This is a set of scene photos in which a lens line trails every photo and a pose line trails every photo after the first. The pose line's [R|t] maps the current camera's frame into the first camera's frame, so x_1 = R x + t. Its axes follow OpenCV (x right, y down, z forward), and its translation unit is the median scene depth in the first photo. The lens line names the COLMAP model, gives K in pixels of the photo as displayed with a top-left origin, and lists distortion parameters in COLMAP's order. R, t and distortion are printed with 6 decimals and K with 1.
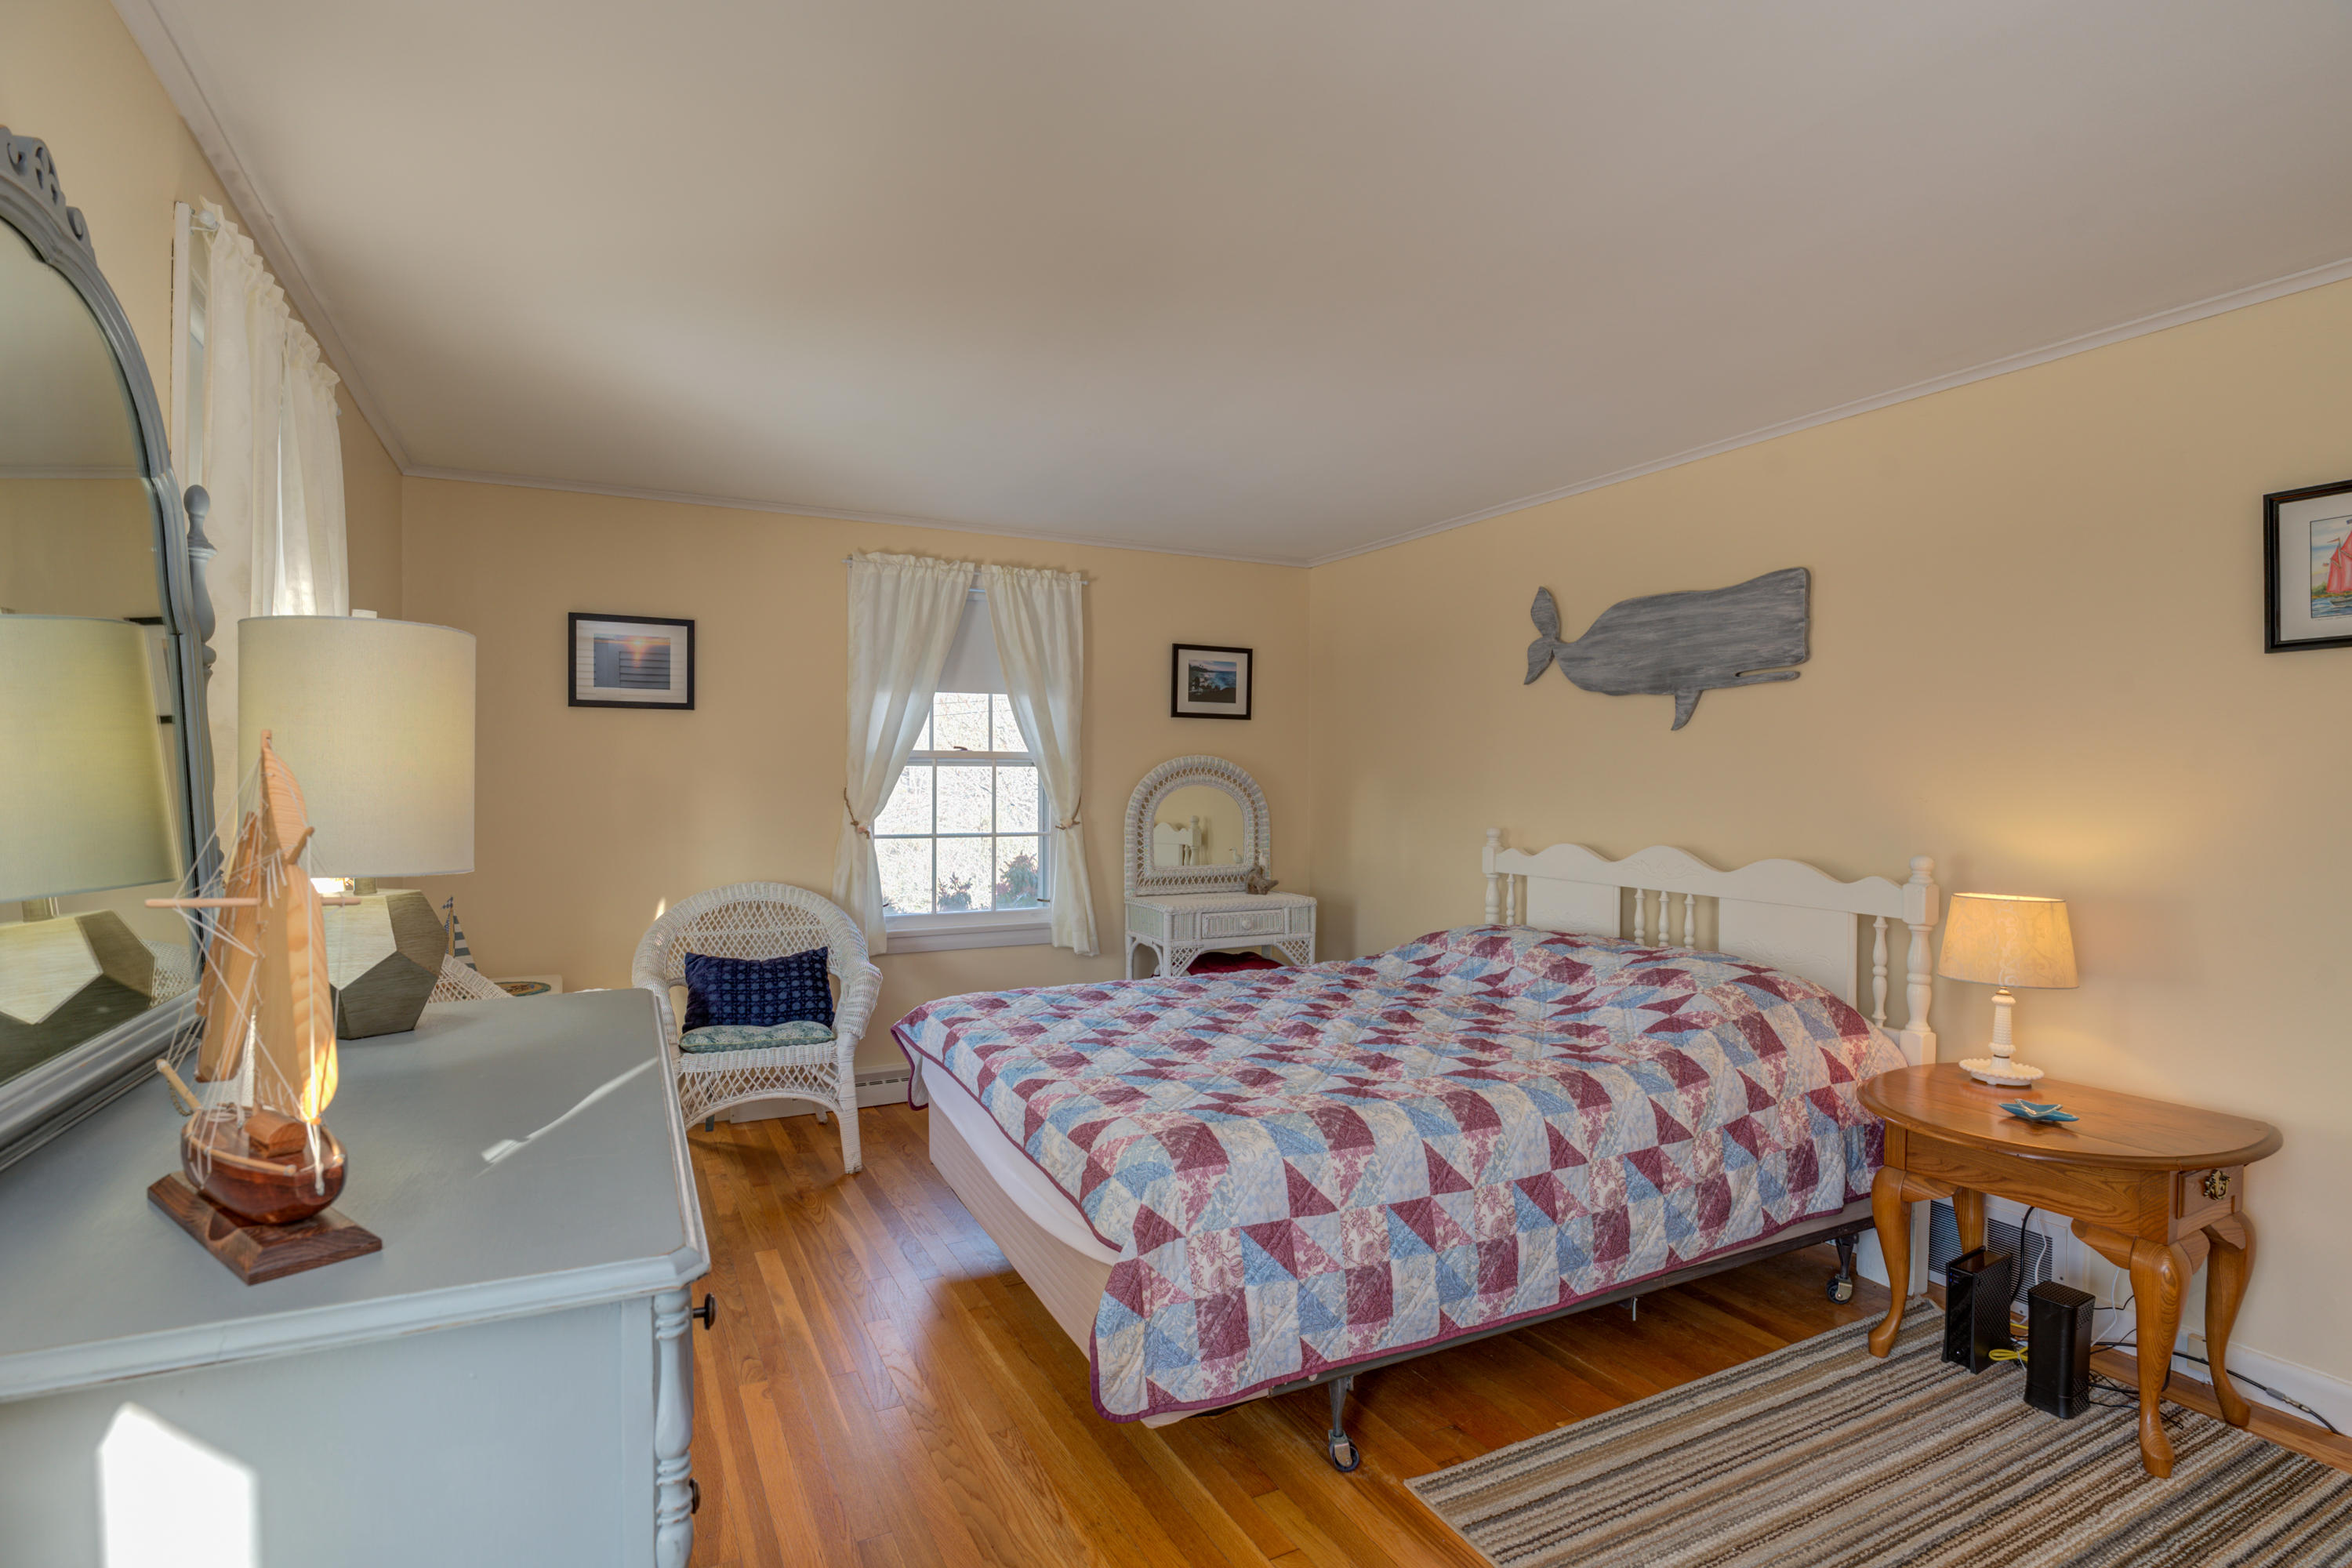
lens RADIAL K [[1142.6, 0, 1179.1], [0, 1142.6, 786.3], [0, 0, 1]] dist [-0.003078, -0.000644]
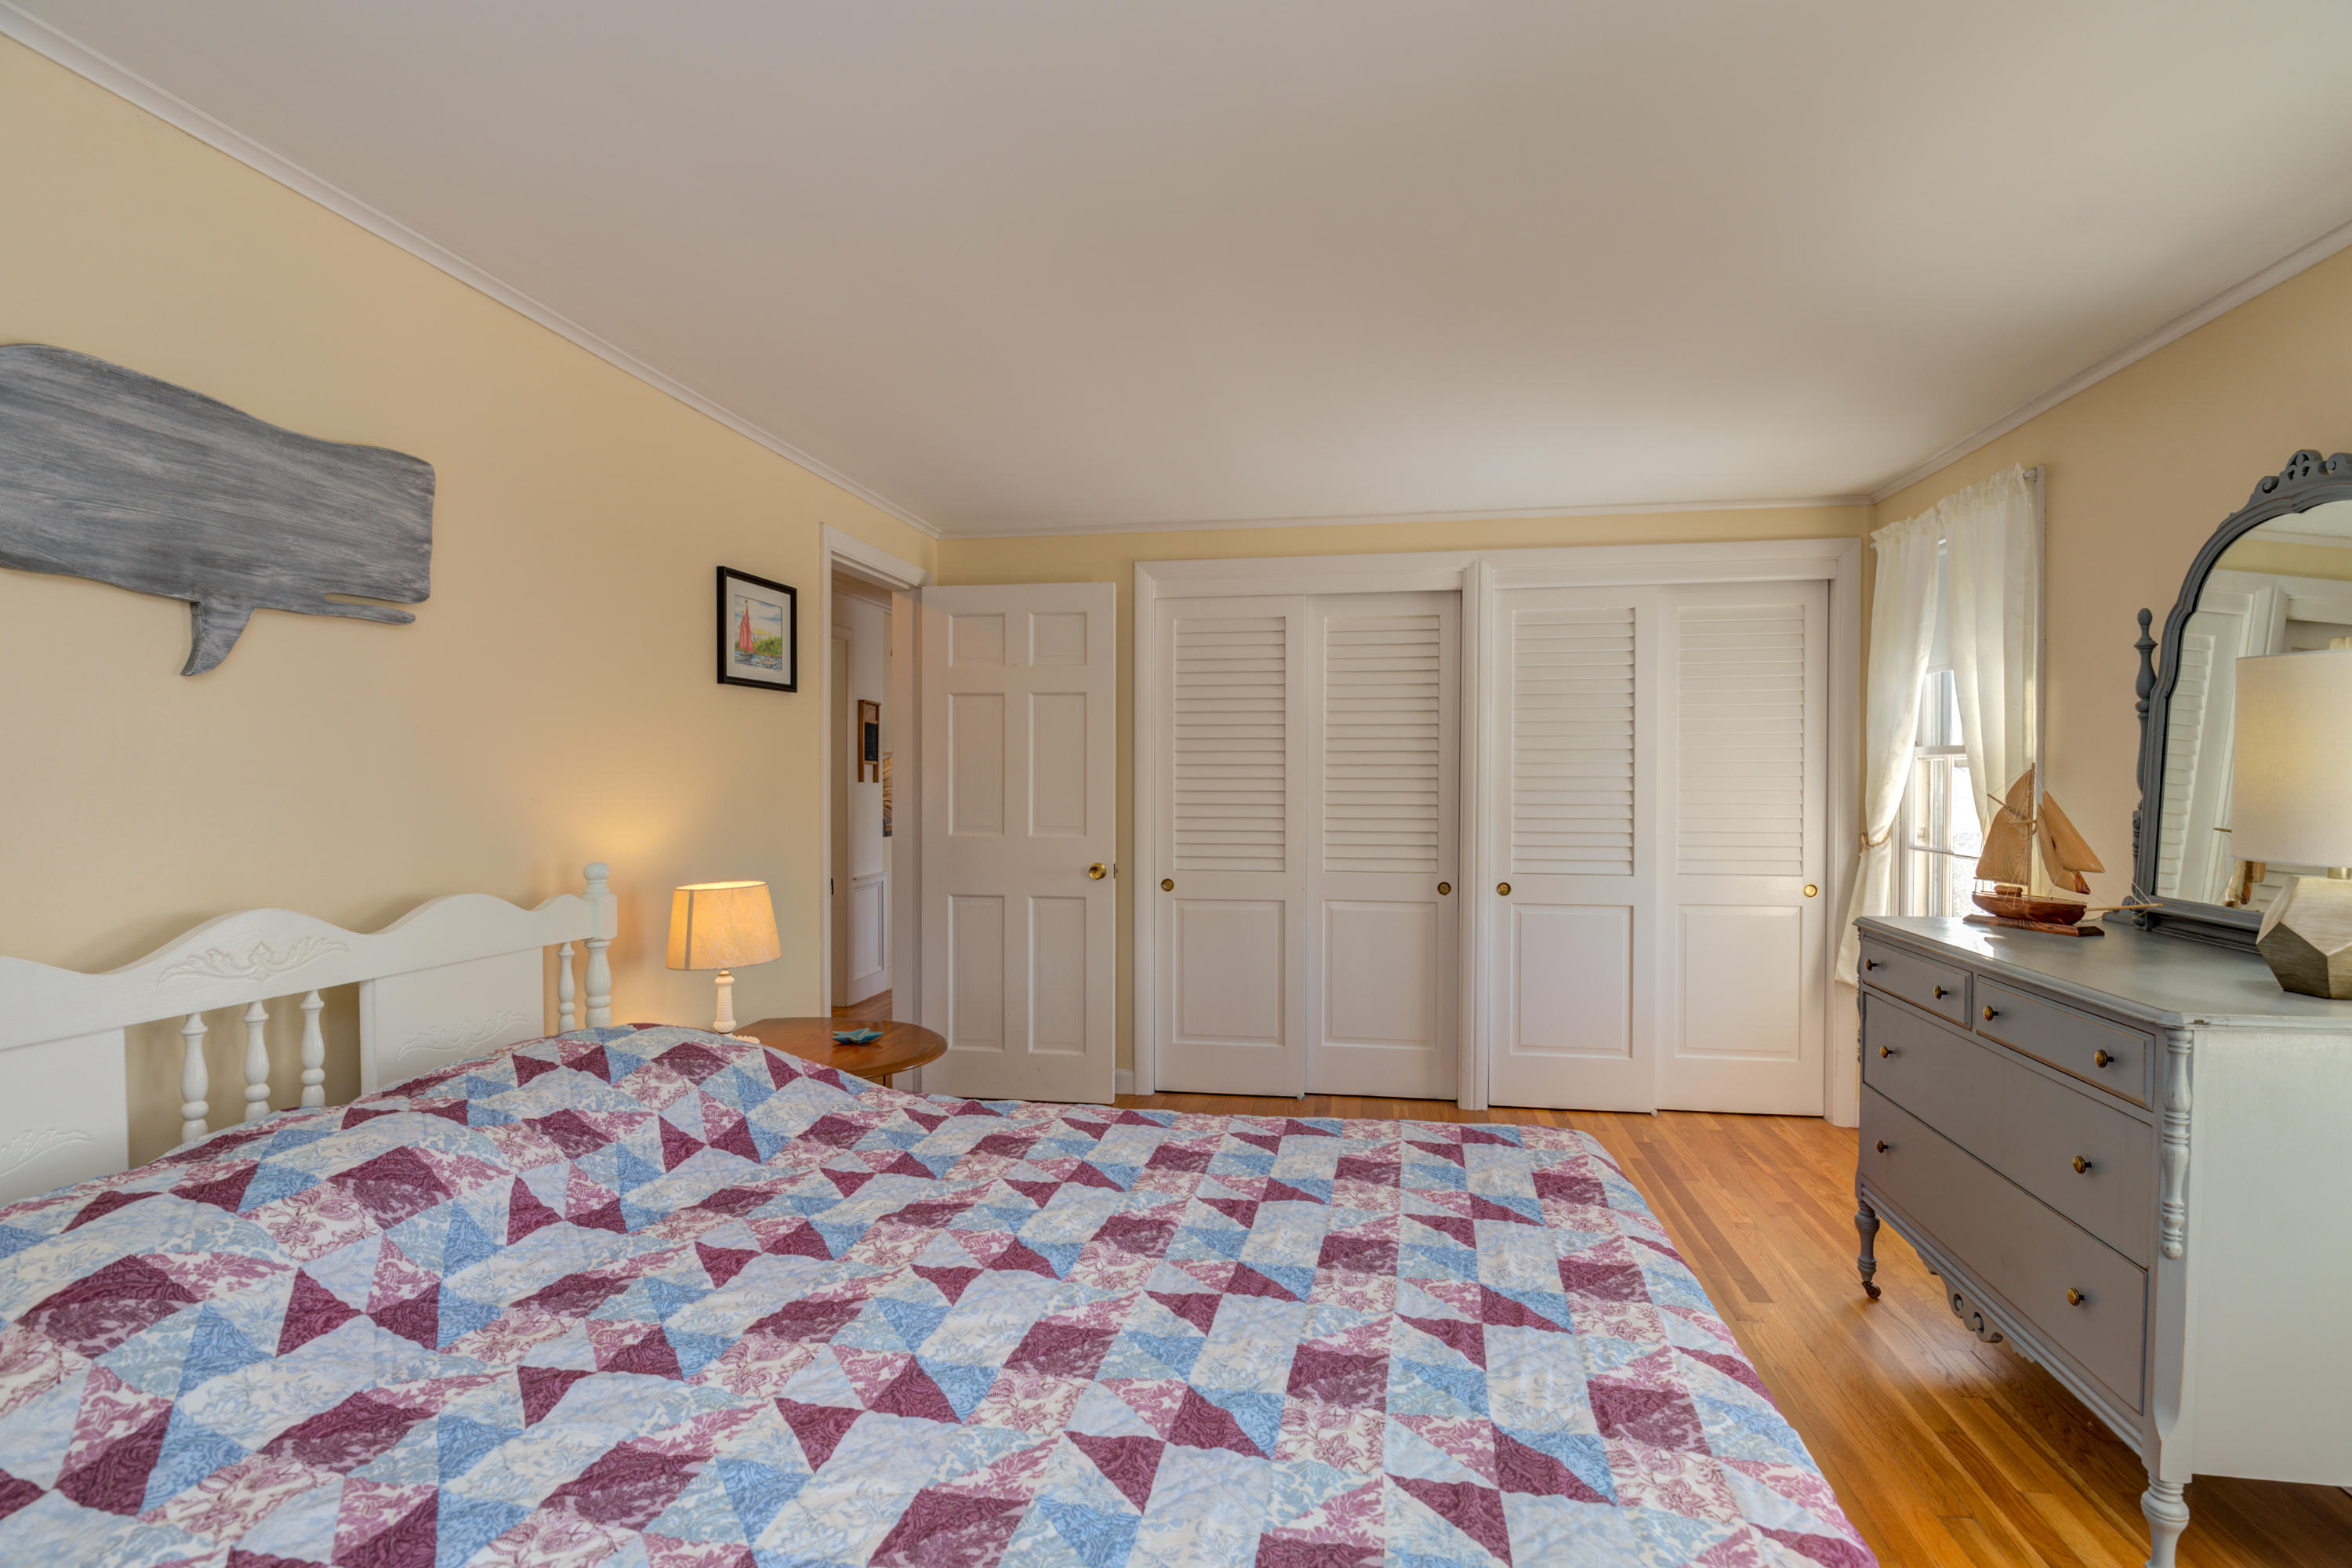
lens RADIAL K [[1142.6, 0, 1177.5], [0, 1142.6, 788.7], [0, 0, 1]] dist [-0.003078, -0.000644]
pose [[-0.792868, -0.010808, 0.609298, -0.199562], [-0.000905, 0.999862, 0.016559, -0.009722], [-0.609393, 0.012578, -0.792768, 1.151487]]
